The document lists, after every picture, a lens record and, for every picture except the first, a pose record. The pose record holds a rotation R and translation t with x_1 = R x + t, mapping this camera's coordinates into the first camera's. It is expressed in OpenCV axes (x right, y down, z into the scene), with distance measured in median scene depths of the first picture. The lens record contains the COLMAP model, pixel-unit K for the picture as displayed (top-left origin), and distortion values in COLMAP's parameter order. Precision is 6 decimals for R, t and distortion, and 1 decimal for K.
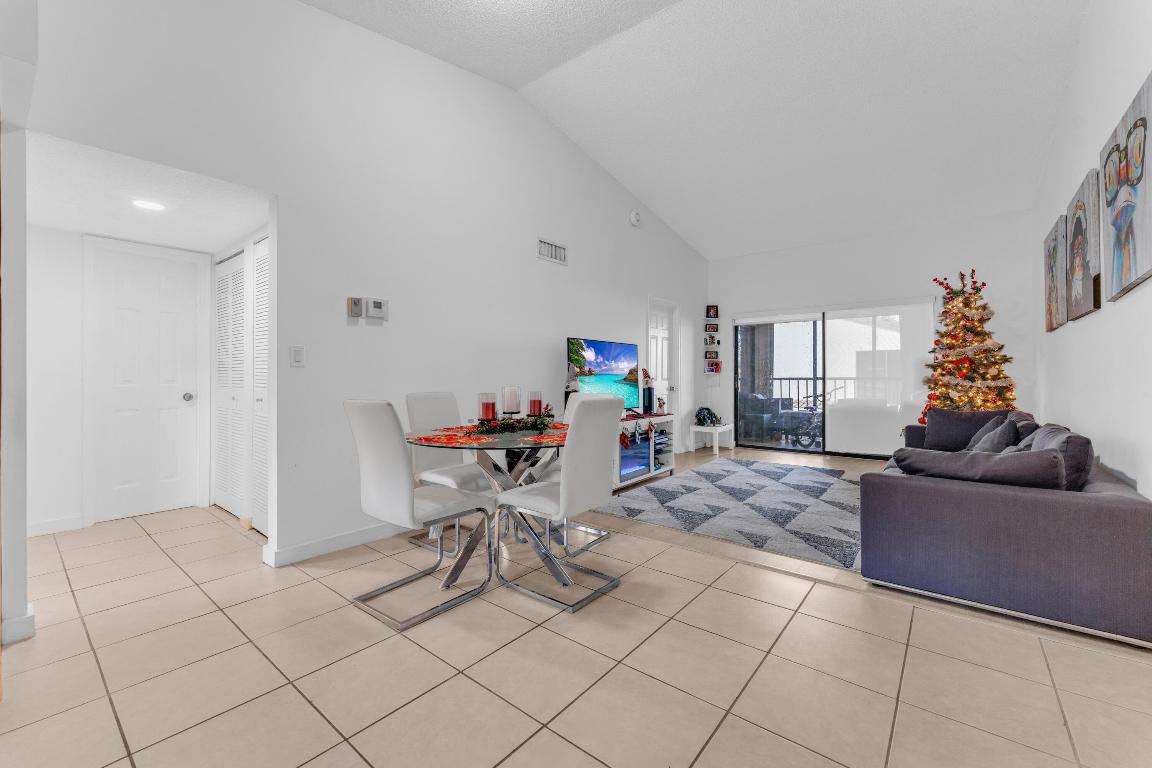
lens RADIAL K [[466.8, 0, 573.0], [0, 466.8, 374.6], [0, 0, 1]] dist [-0.000416, -0.000387]
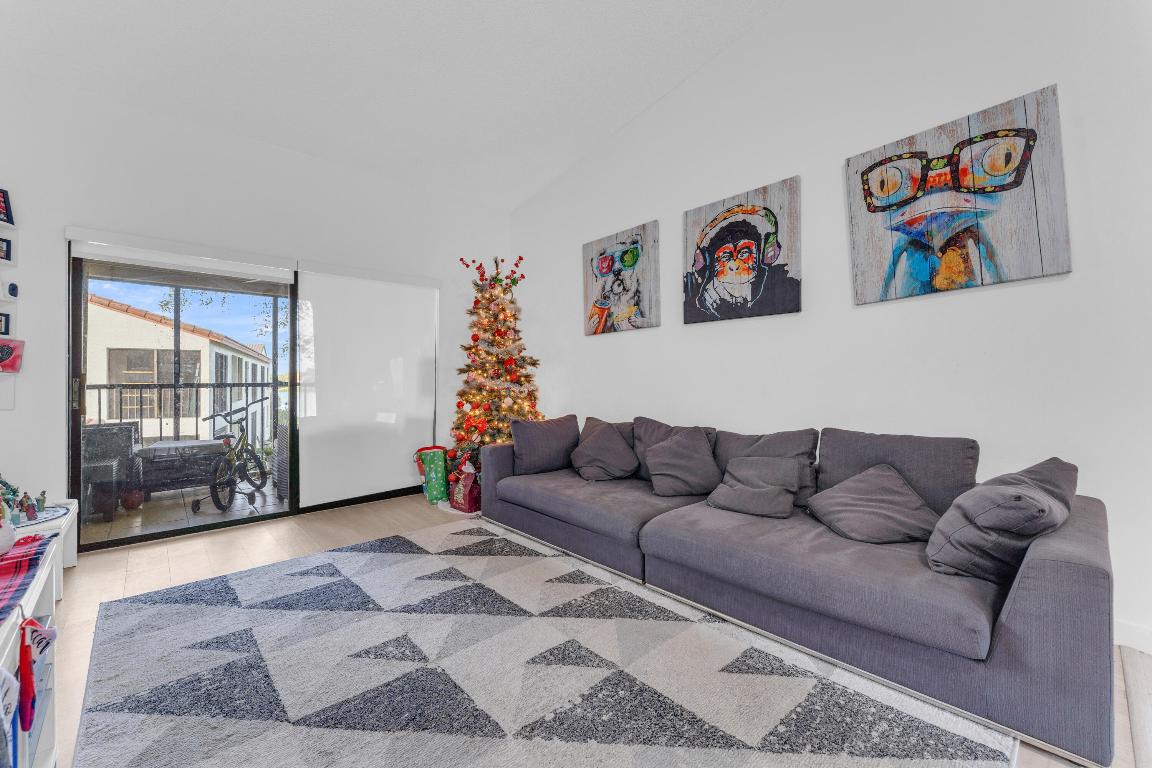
lens RADIAL K [[465.9, 0, 571.2], [0, 465.9, 377.7], [0, 0, 1]] dist [-0.000100, -0.000232]
pose [[0.149889, 0.006341, 0.988682, 0.016677], [0.001705, 0.999976, -0.006672, 0.005713], [-0.988701, 0.002686, 0.149875, 0.753328]]
